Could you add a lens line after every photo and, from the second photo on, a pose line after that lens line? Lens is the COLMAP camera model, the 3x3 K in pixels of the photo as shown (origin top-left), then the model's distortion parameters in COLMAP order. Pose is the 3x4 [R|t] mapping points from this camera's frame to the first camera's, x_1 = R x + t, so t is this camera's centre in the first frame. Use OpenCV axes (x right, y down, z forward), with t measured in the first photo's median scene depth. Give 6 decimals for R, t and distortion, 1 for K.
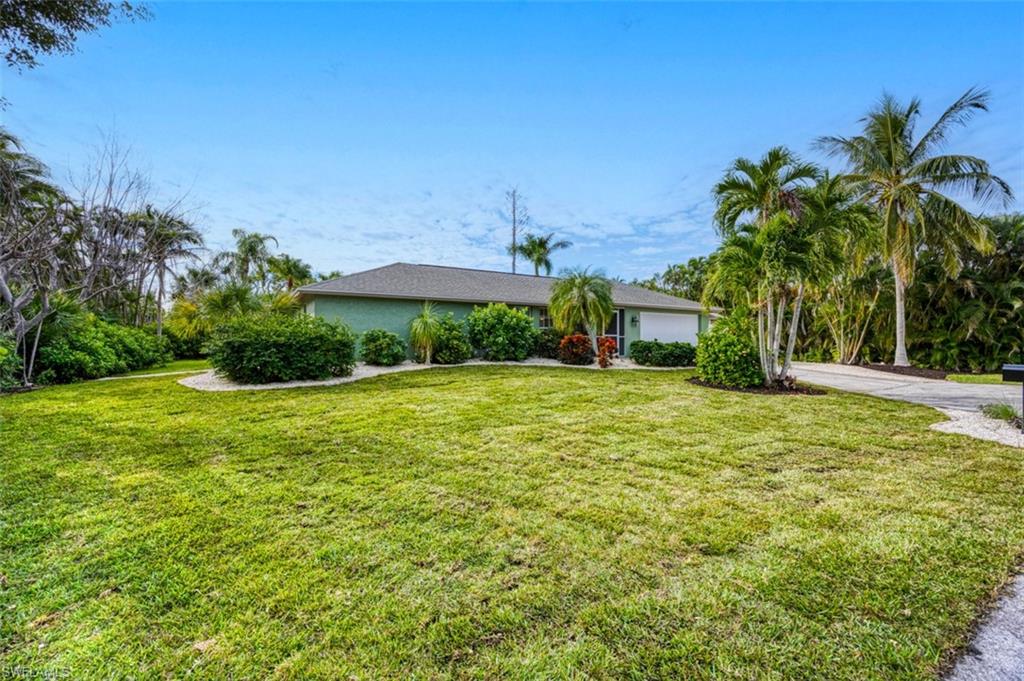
lens RADIAL K [[660.5, 0, 512.0], [0, 660.5, 340.5], [0, 0, 1]] dist [-0.081321, 0.074459]
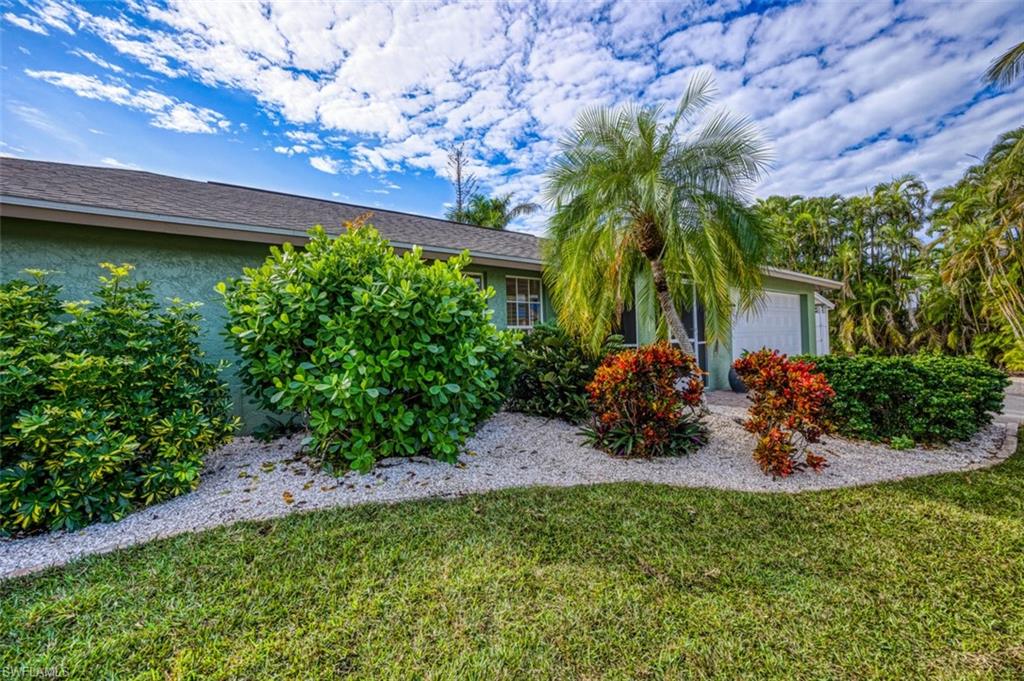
lens RADIAL K [[660.5, 0, 512.0], [0, 660.5, 340.5], [0, 0, 1]] dist [-0.081321, 0.074459]
pose [[0.997160, -0.030444, 0.068883, 0.021106], [0.030502, 0.999535, 0.000208, -0.012919], [-0.068857, 0.001894, 0.997625, 0.731698]]
